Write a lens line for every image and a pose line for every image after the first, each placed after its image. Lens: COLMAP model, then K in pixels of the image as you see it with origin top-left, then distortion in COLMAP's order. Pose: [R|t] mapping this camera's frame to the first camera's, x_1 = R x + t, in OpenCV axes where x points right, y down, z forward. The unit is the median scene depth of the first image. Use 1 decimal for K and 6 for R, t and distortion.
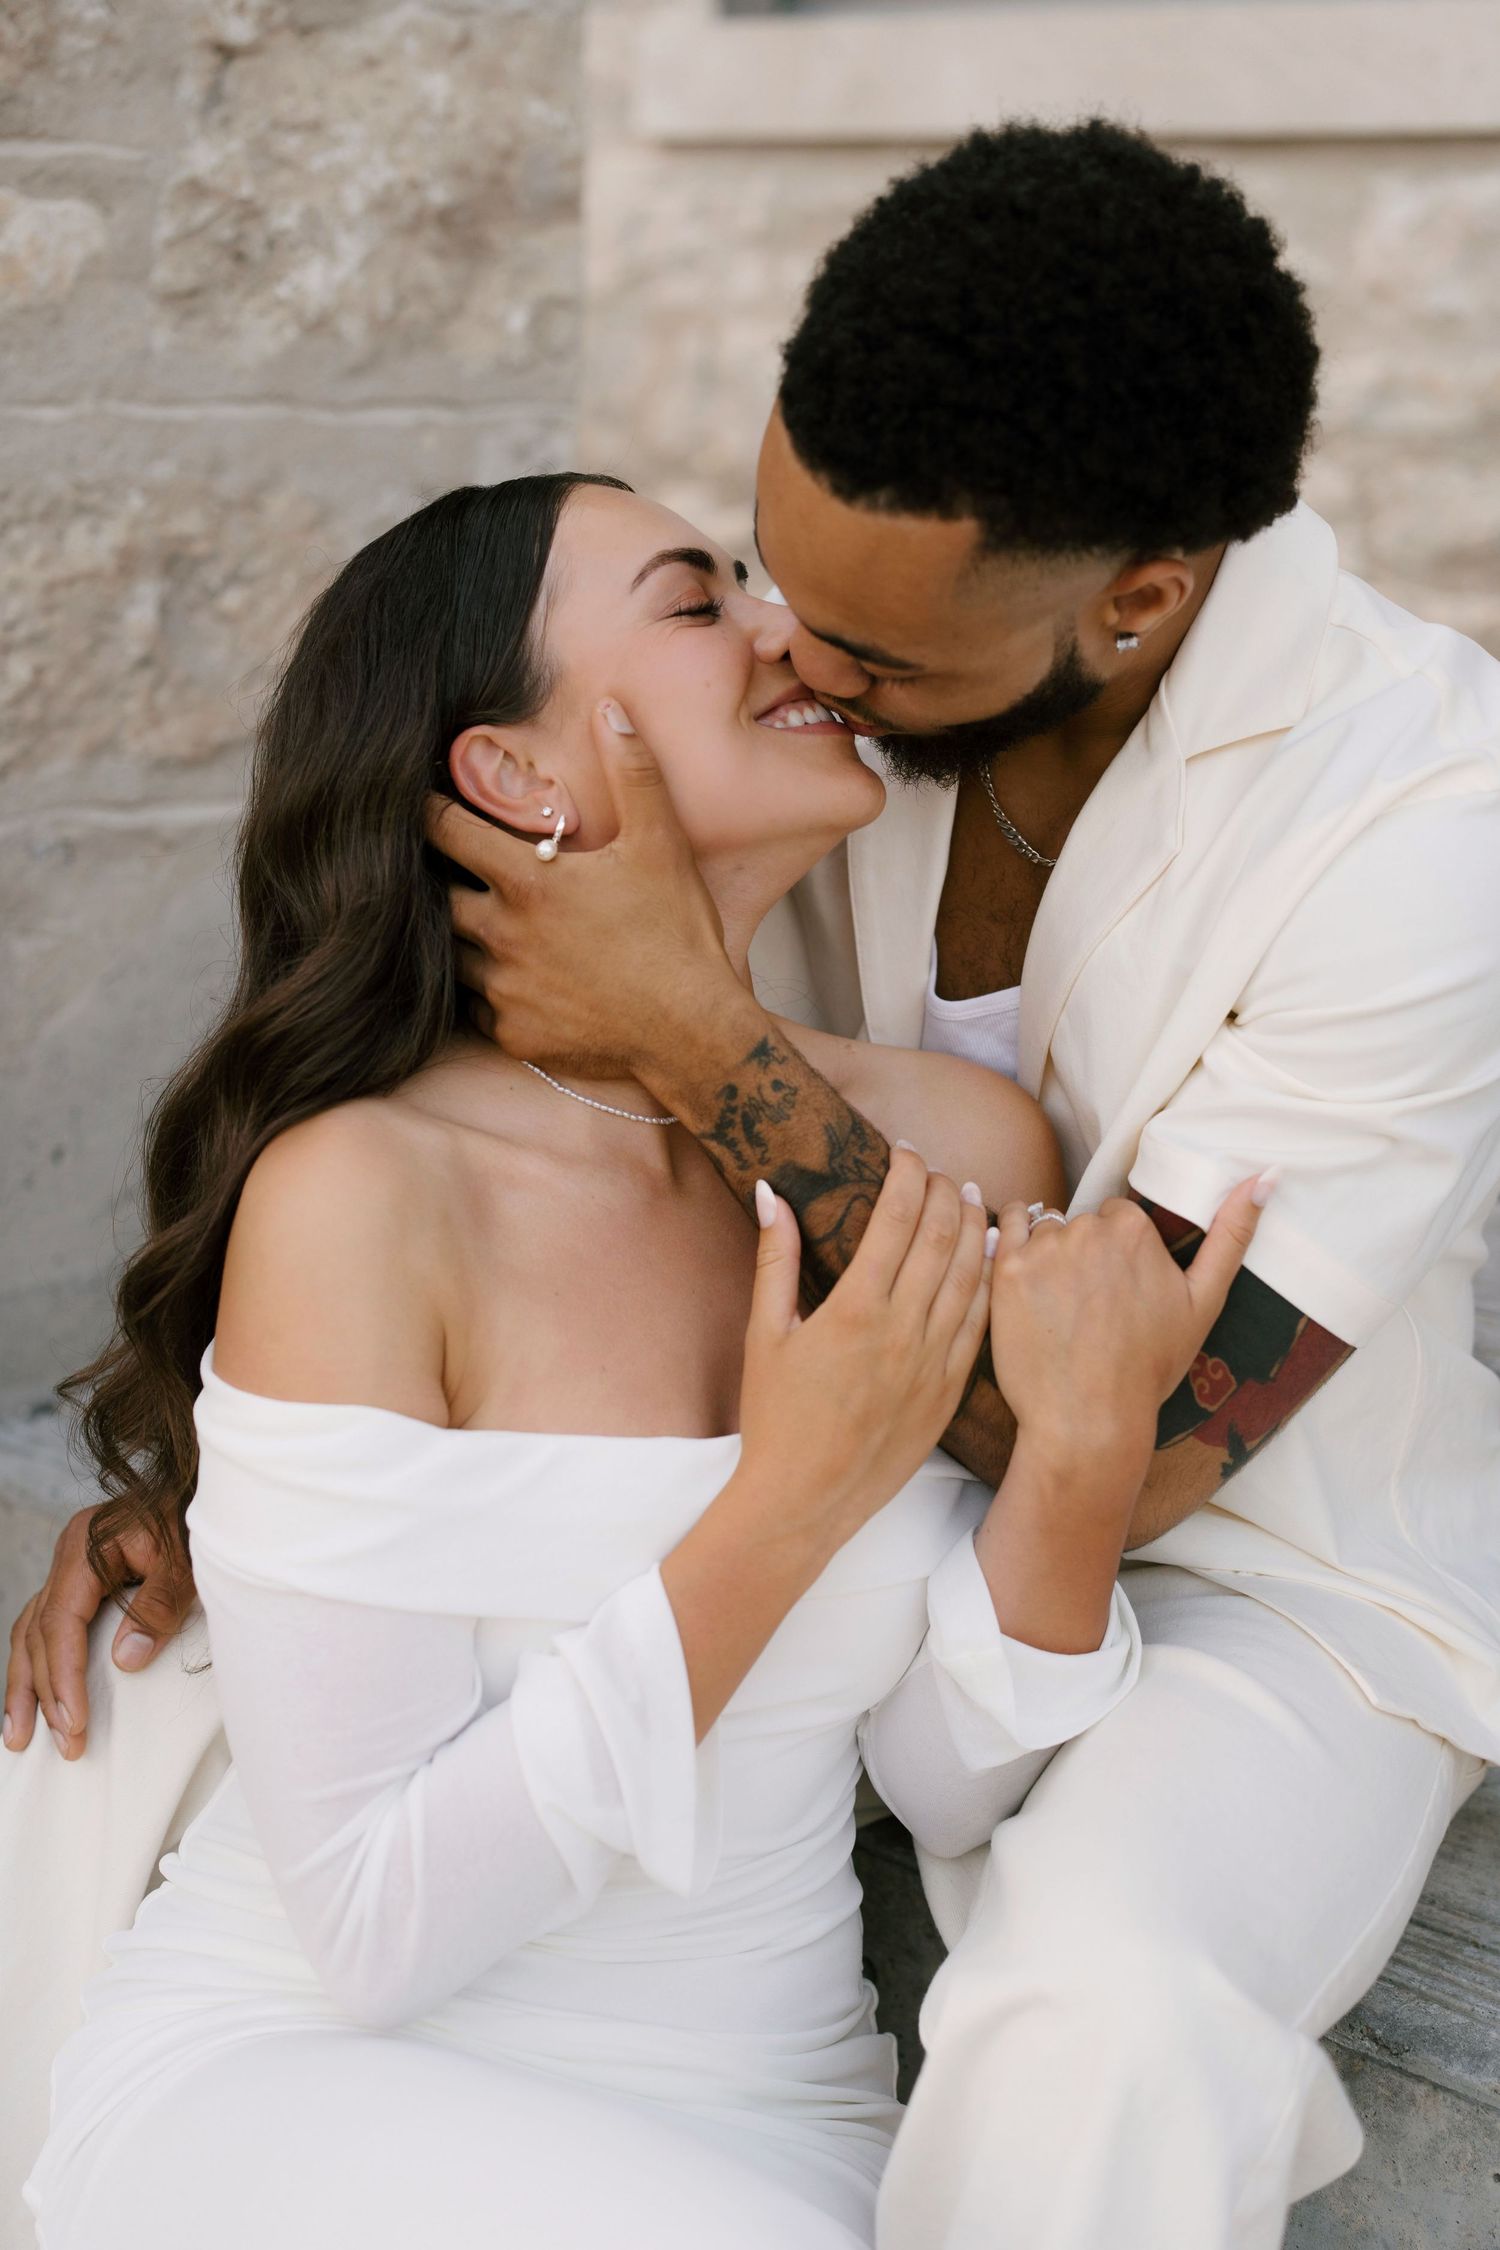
lens RADIAL K [[3144.4, 0, 750.0], [0, 3144.4, 1125.0], [0, 0, 1]] dist [0.042422, 0.033159]
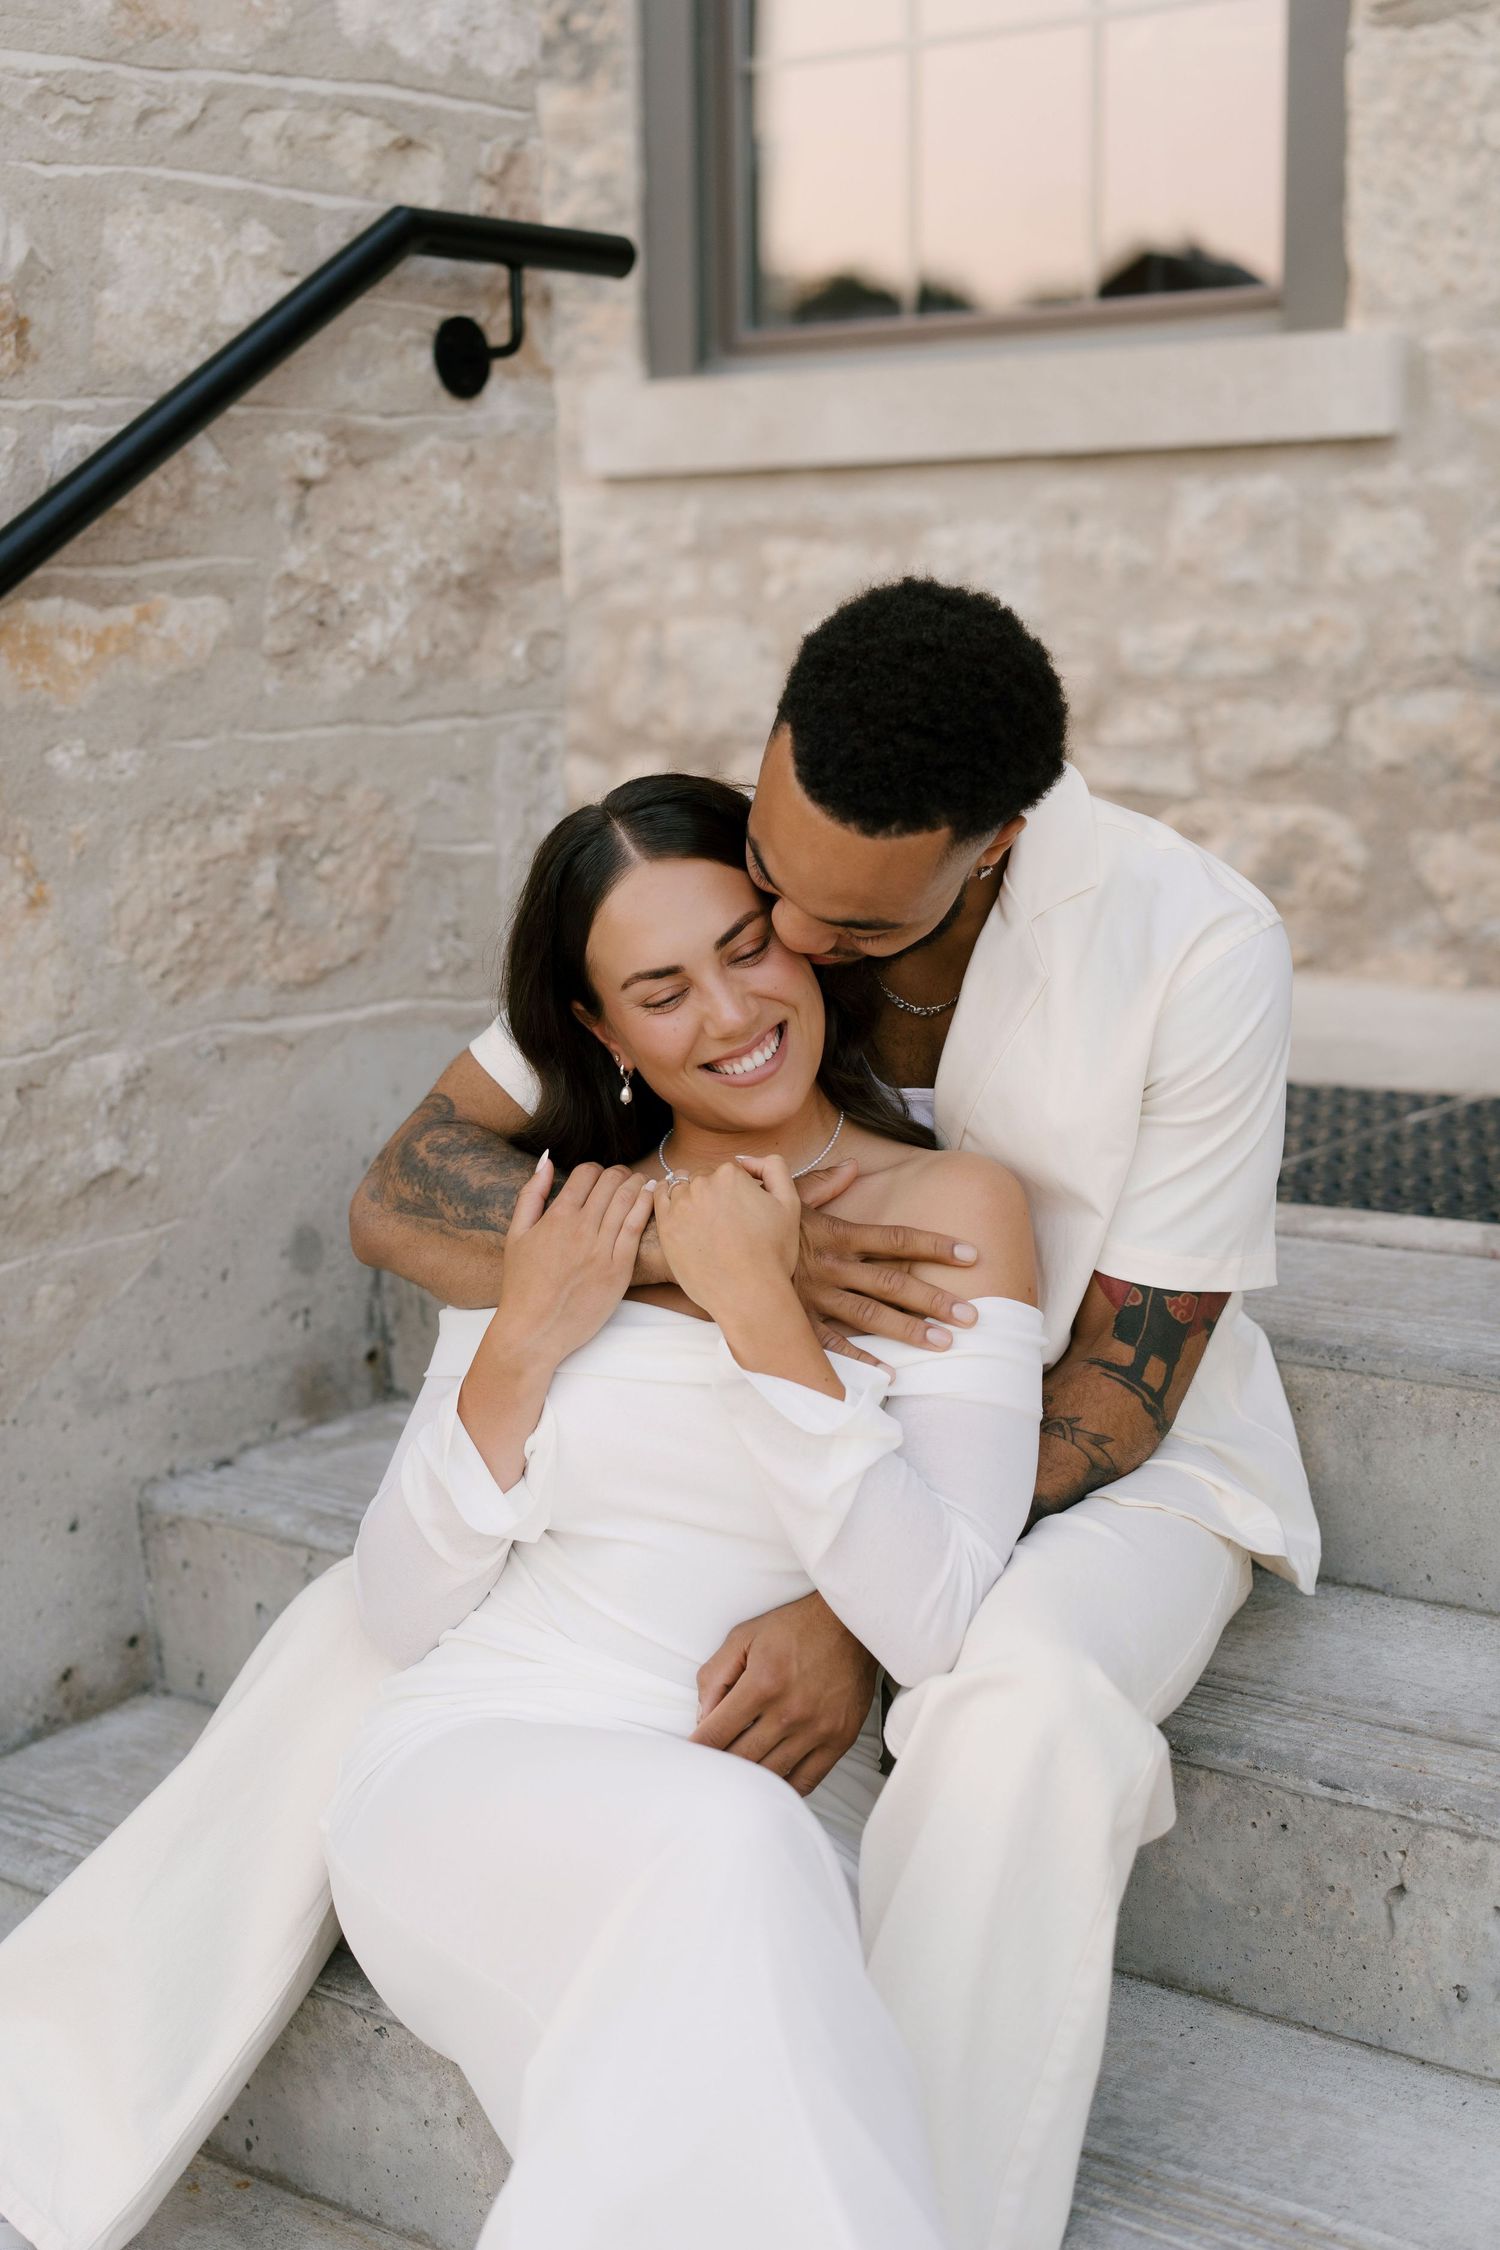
lens RADIAL K [[3151.2, 0, 750.0], [0, 3151.2, 1125.0], [0, 0, 1]] dist [0.007328, 0.003024]
pose [[0.997775, -0.066228, 0.007704, 0.001985], [0.066622, 0.994893, -0.075825, 0.064381], [-0.002643, 0.076169, 0.997091, -0.374917]]
